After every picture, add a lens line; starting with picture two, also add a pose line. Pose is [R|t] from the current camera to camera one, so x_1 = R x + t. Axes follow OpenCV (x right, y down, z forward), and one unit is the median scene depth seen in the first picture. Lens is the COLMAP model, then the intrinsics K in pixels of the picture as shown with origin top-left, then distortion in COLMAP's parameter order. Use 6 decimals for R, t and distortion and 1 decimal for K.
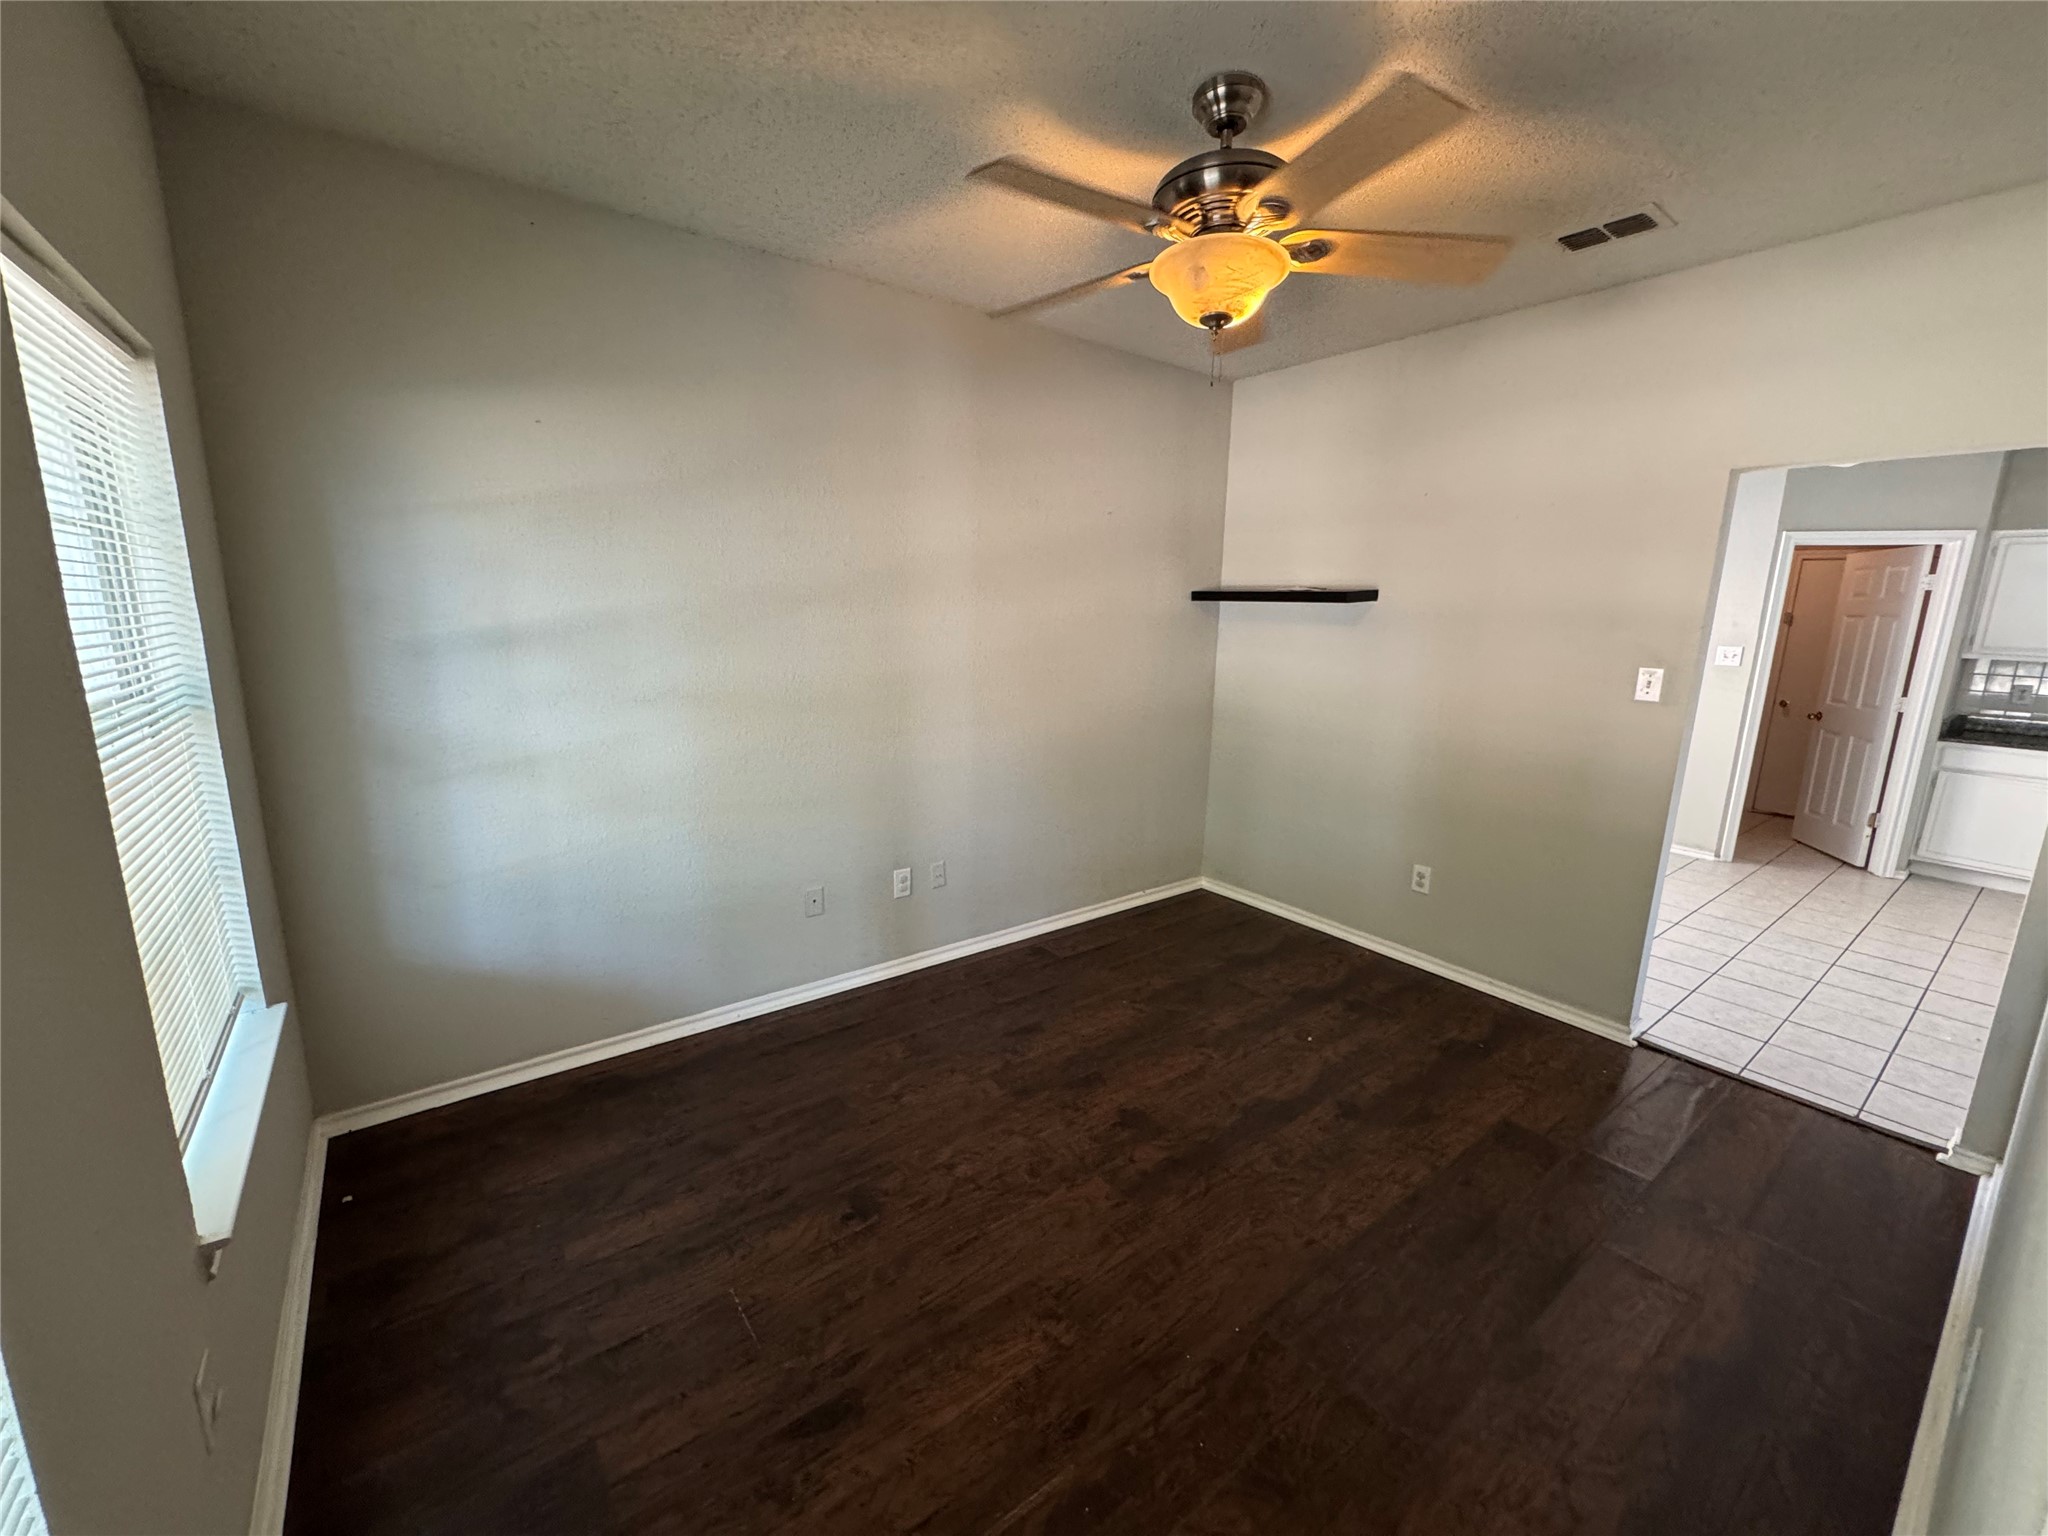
lens RADIAL K [[821.9, 0, 1018.9], [0, 821.9, 768.6], [0, 0, 1]] dist [0.000286, 0.000045]
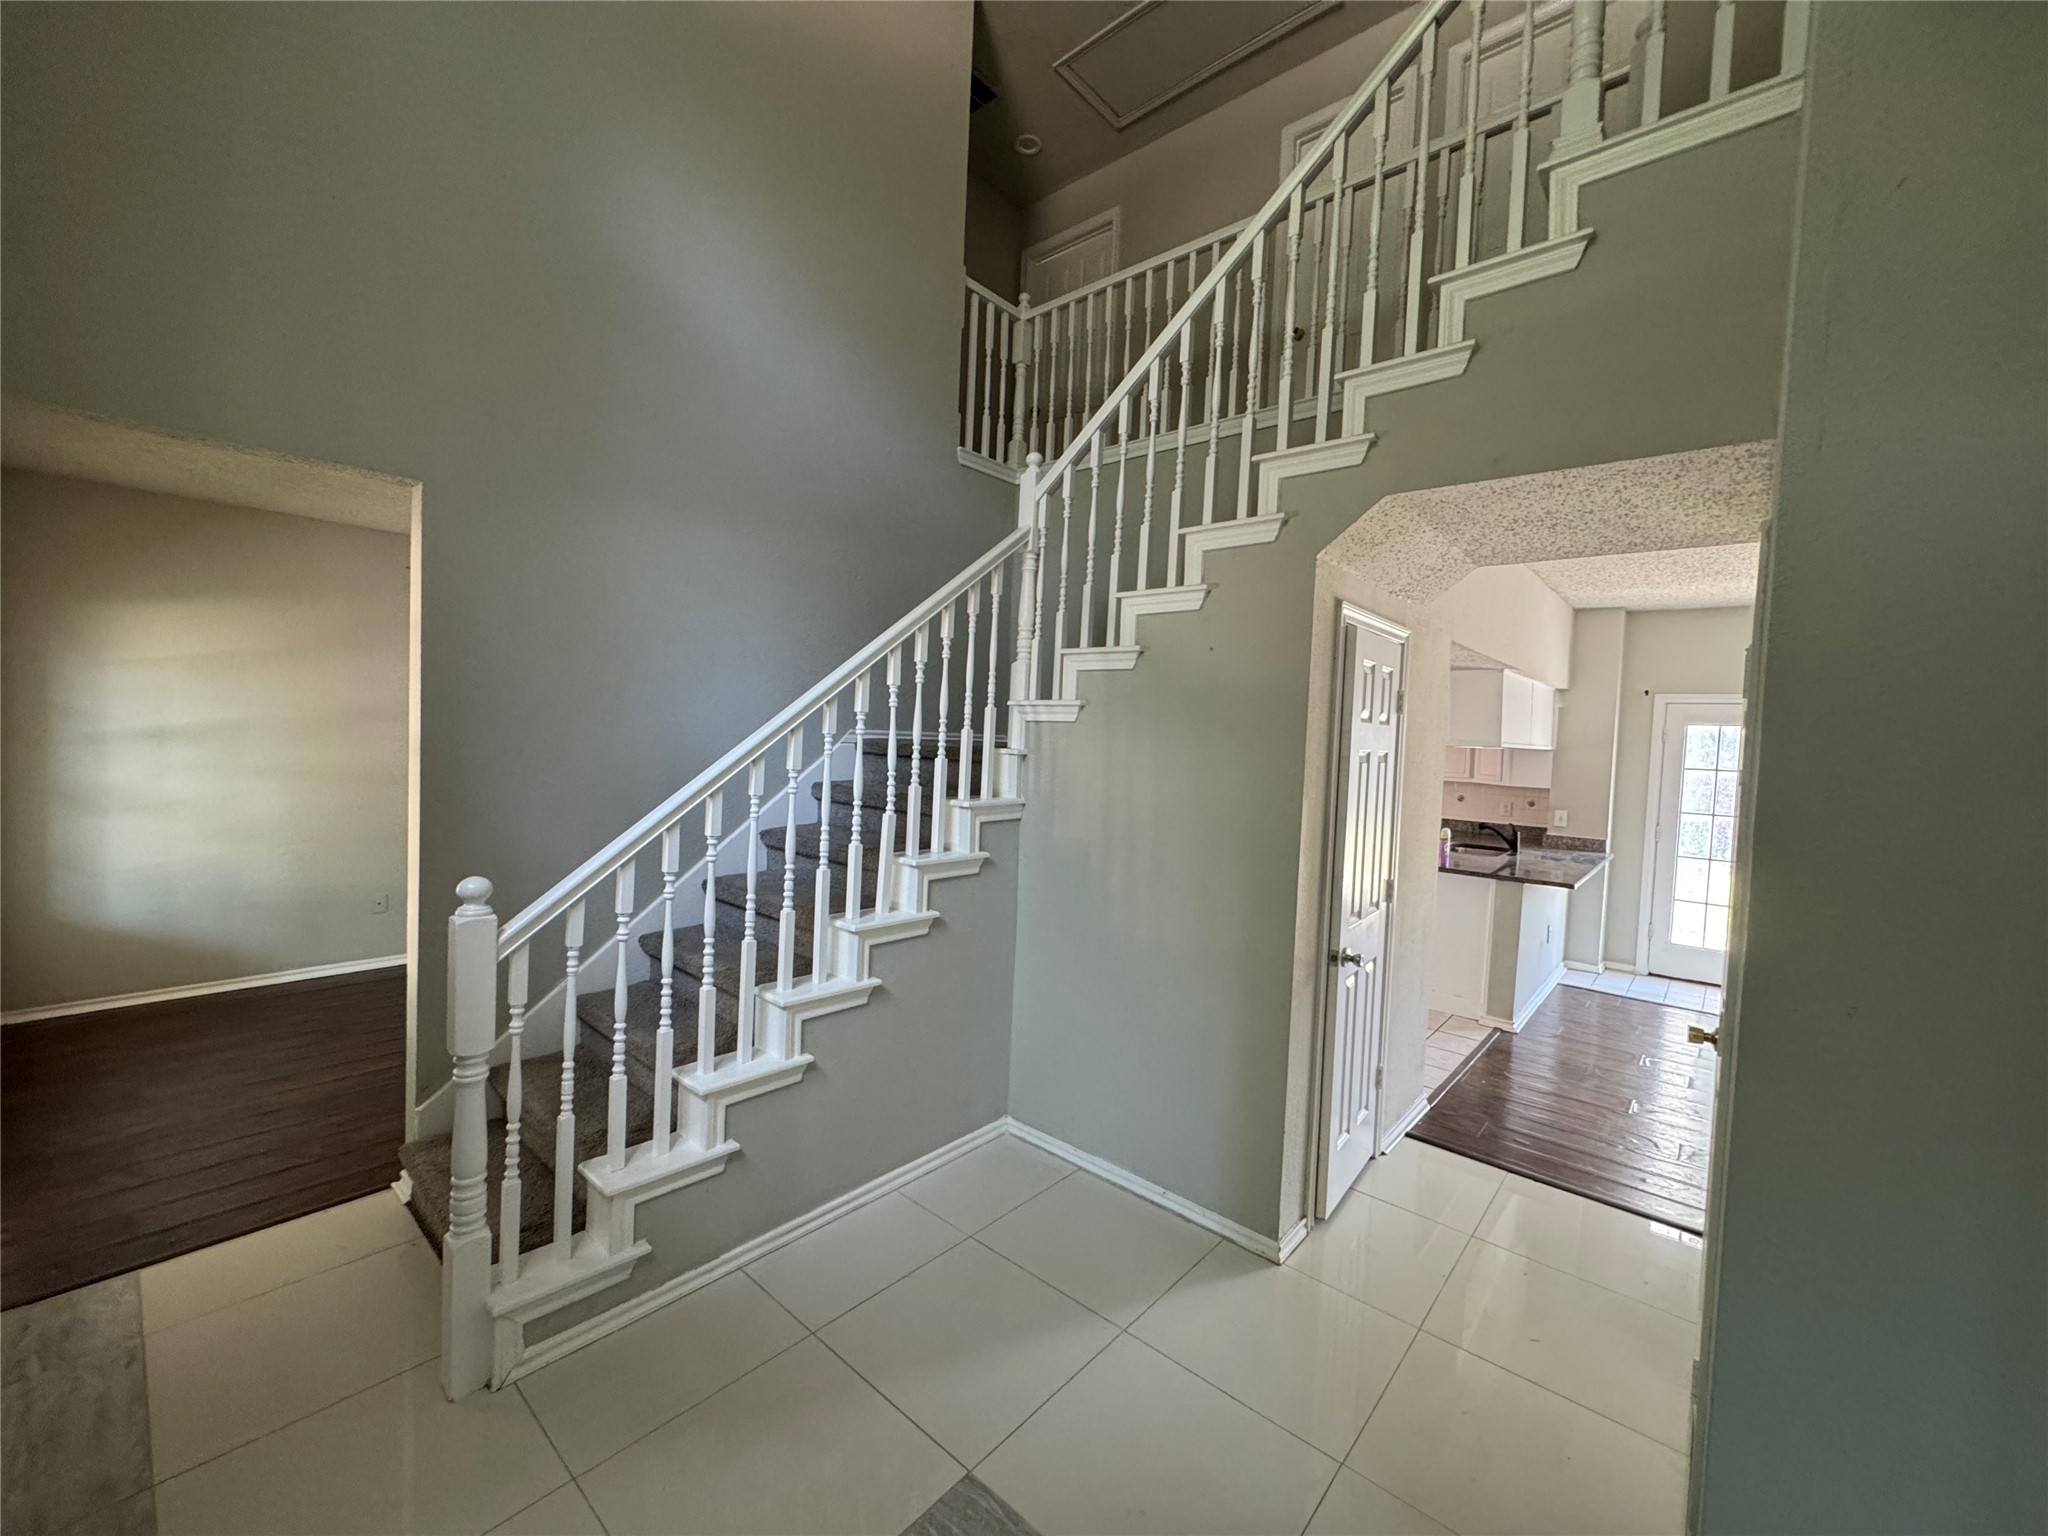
lens RADIAL K [[821.9, 0, 1021.9], [0, 821.9, 776.7], [0, 0, 1]] dist [0.000286, 0.000045]
pose [[0.994627, 0.017222, 0.102085, 0.908295], [-0.003232, 0.990750, -0.135658, 0.145077], [-0.103477, 0.134599, 0.985482, -0.802452]]
